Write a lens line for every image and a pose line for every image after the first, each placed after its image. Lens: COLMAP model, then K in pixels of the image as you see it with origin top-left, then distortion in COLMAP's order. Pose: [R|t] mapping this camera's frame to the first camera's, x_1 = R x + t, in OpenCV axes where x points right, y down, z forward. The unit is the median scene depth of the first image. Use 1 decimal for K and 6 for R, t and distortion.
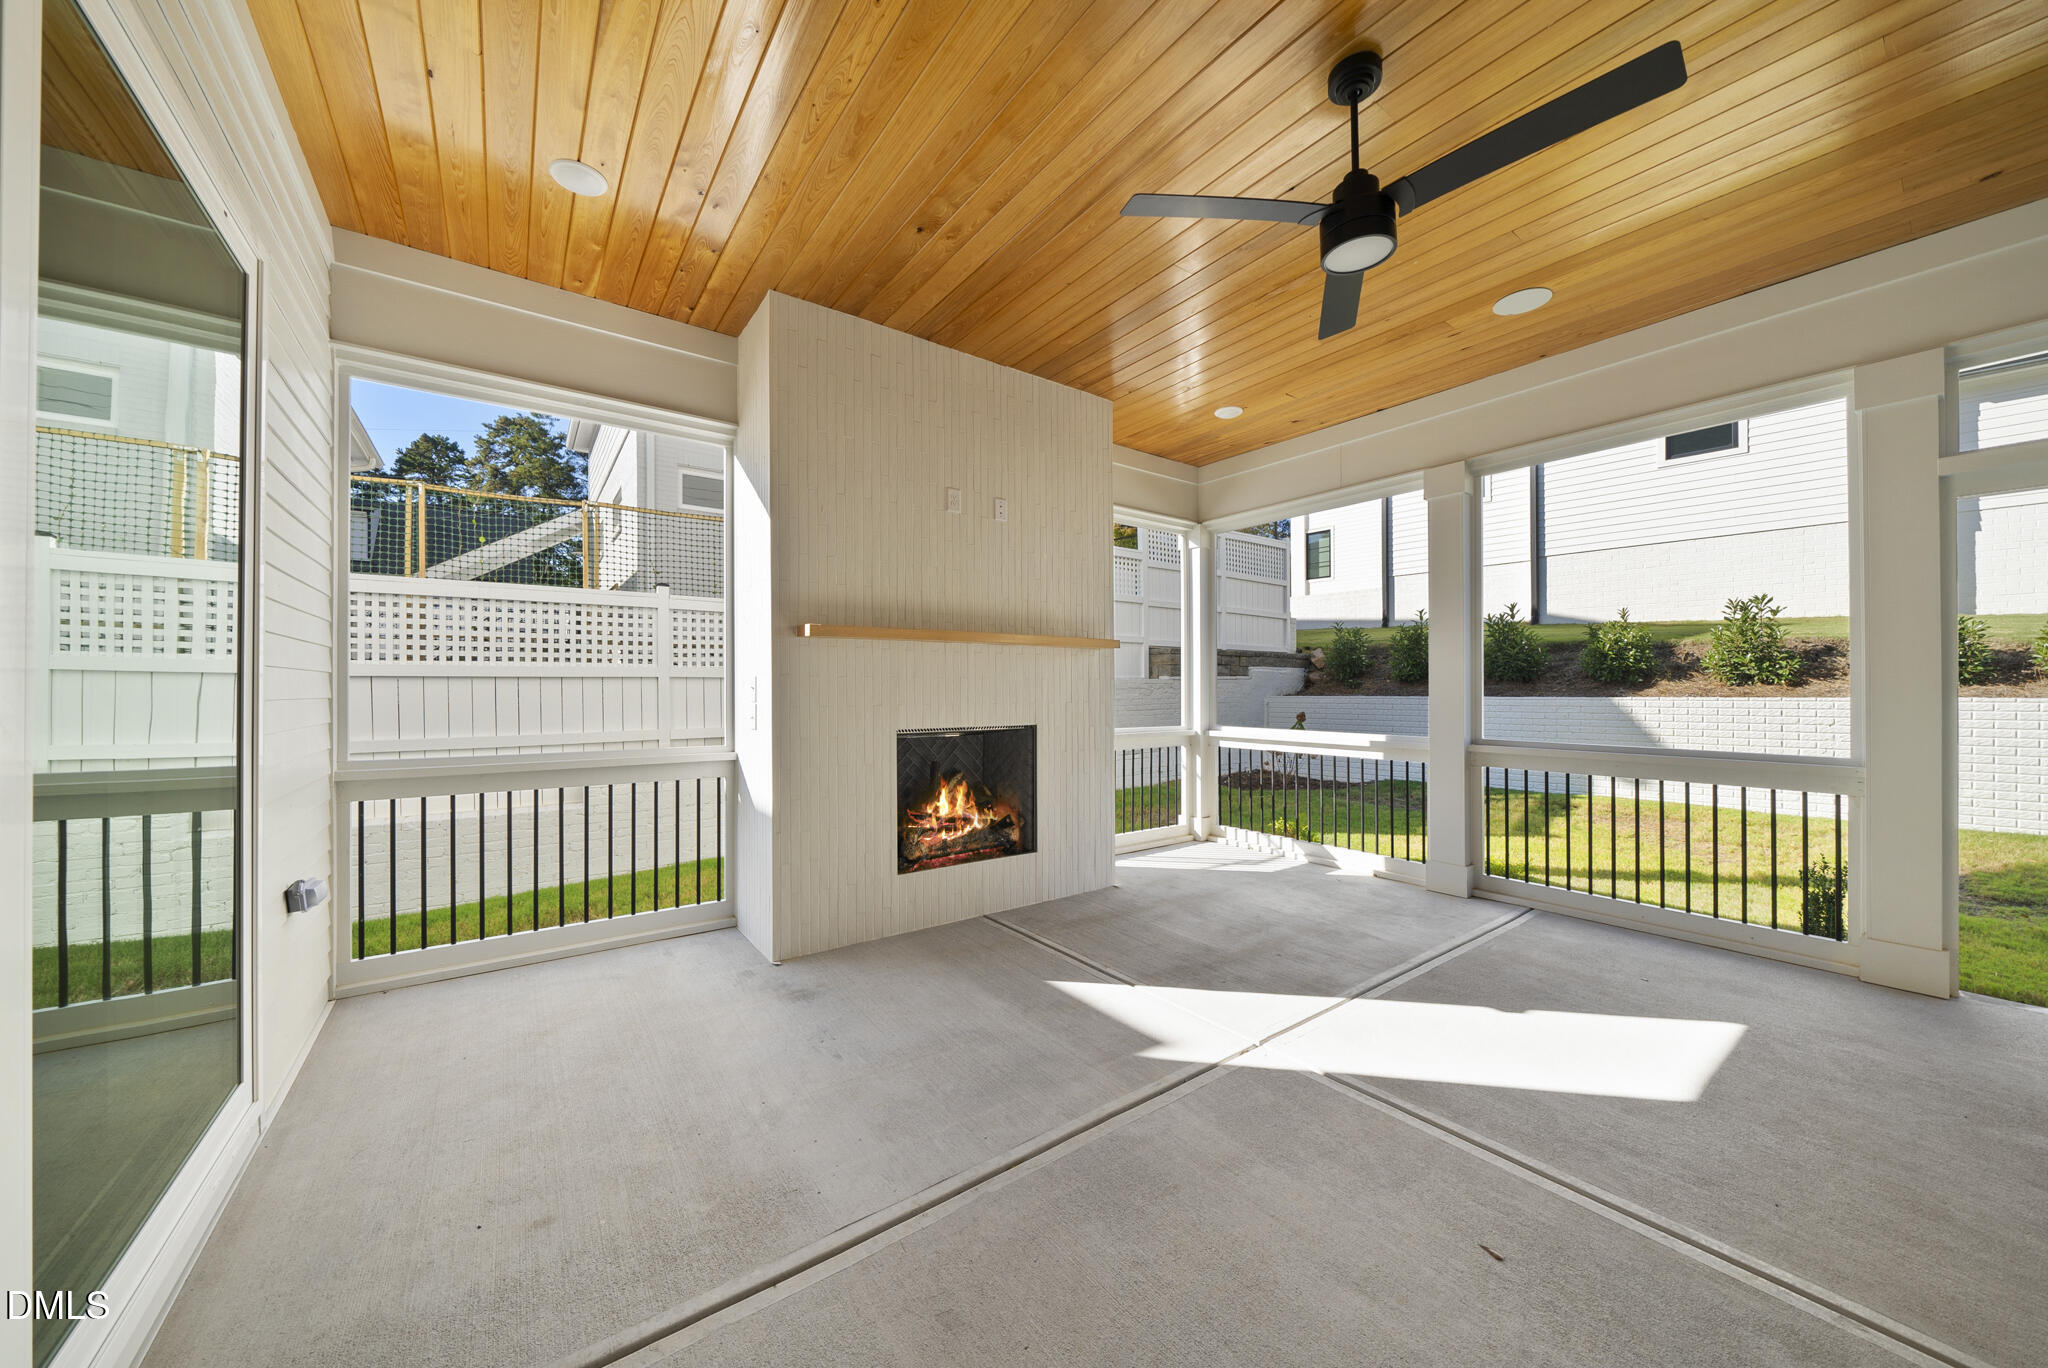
lens RADIAL K [[709.2, 0, 1021.5], [0, 709.2, 690.1], [0, 0, 1]] dist [-0.006792, 0.000239]
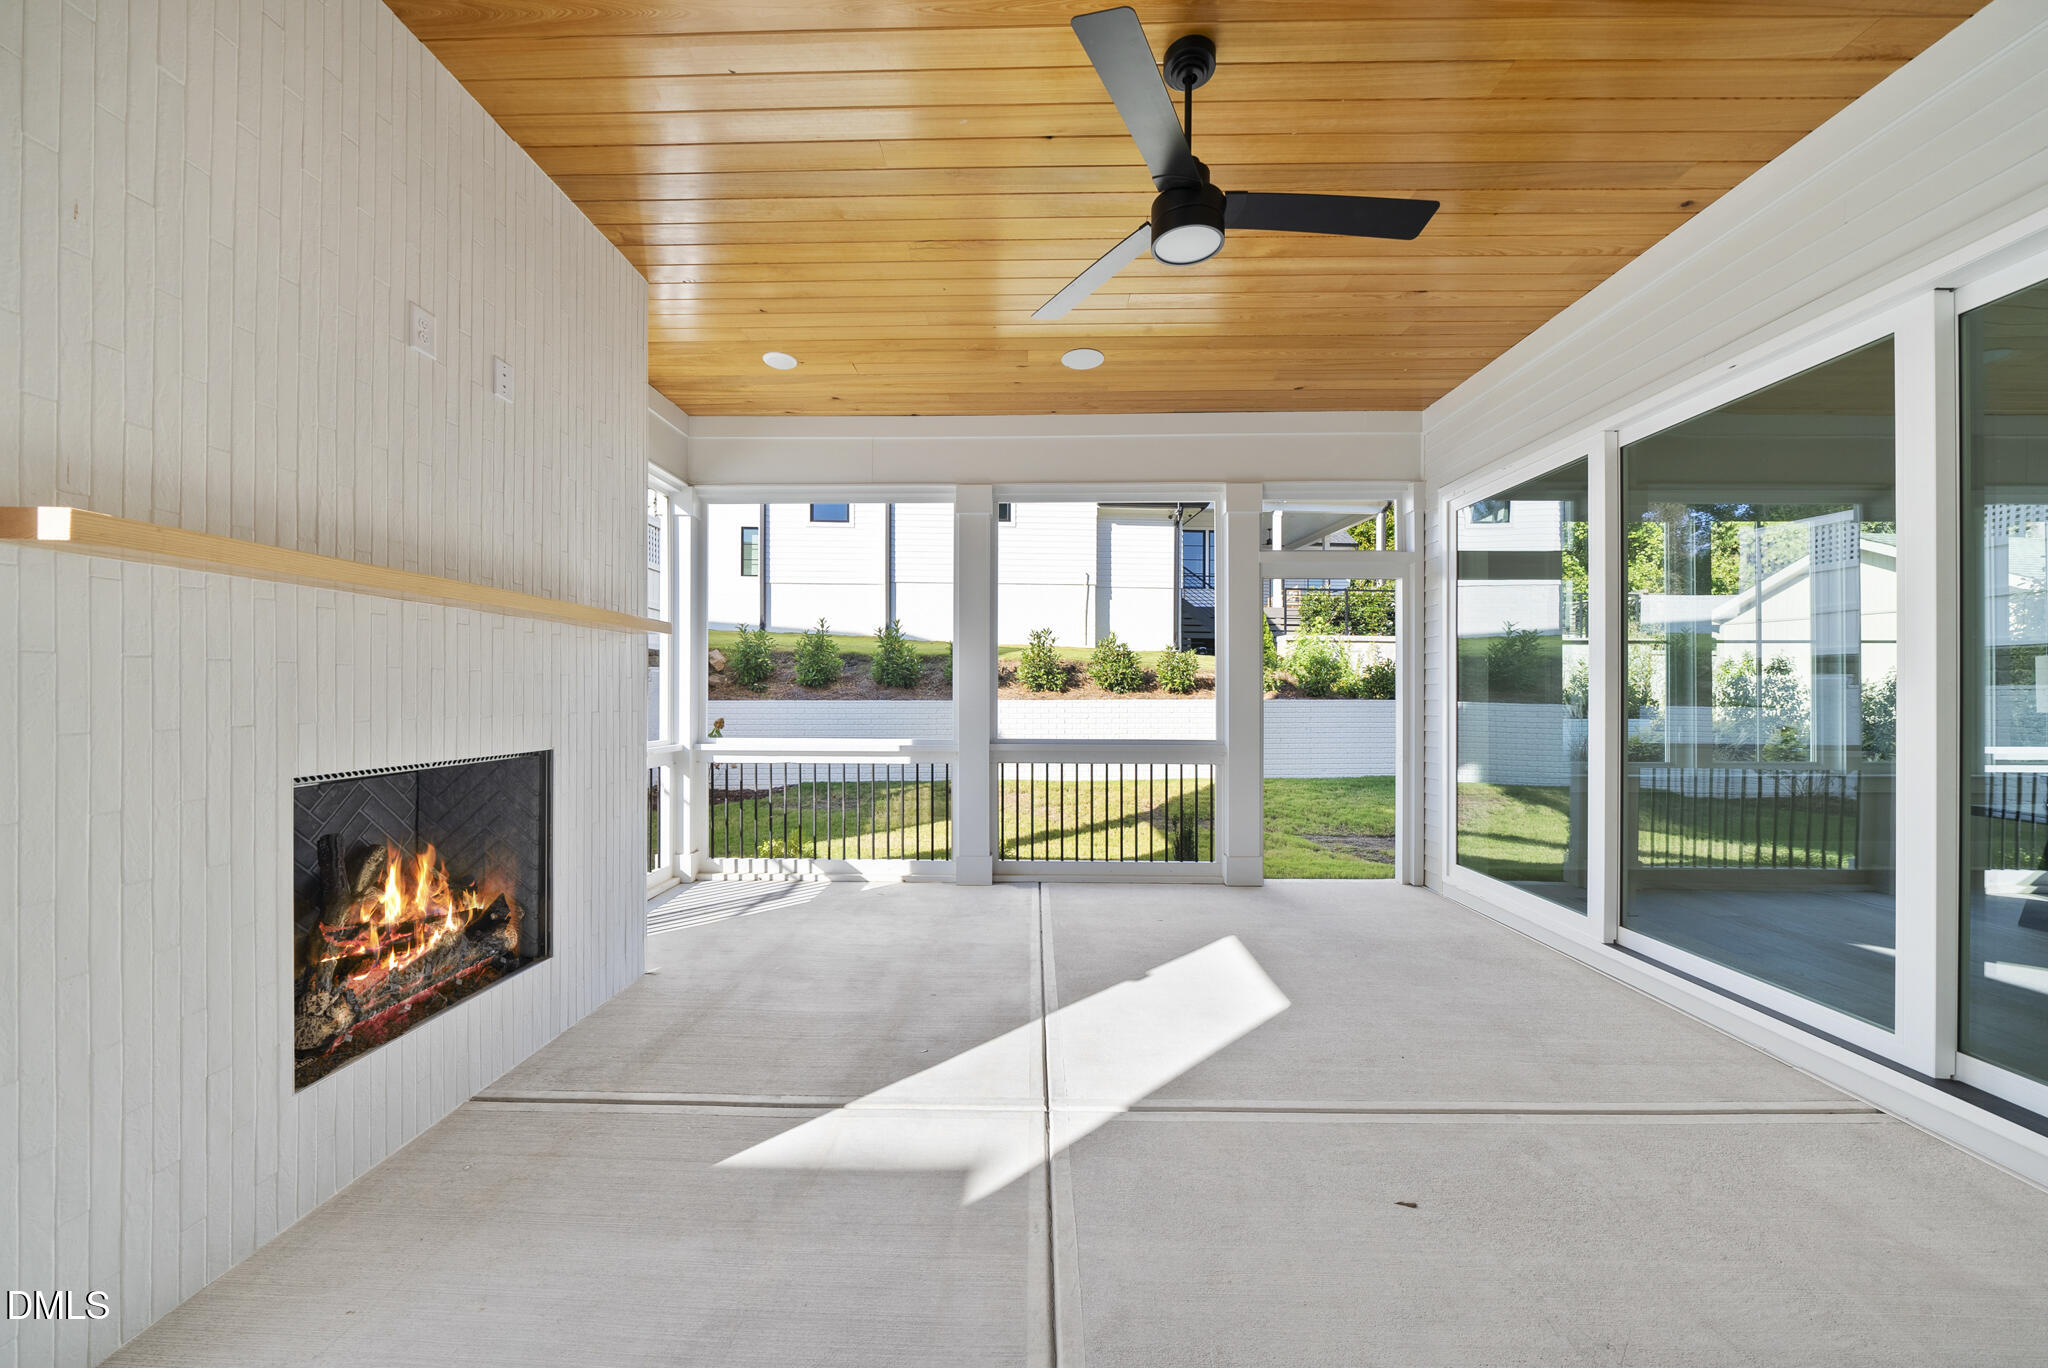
lens RADIAL K [[709.2, 0, 1021.5], [0, 709.2, 690.1], [0, 0, 1]] dist [-0.006792, 0.000239]
pose [[0.608905, 0.006667, 0.793215, -0.228432], [-0.001768, 0.999974, -0.007047, 0.001087], [-0.793241, 0.002889, 0.608900, 0.317765]]
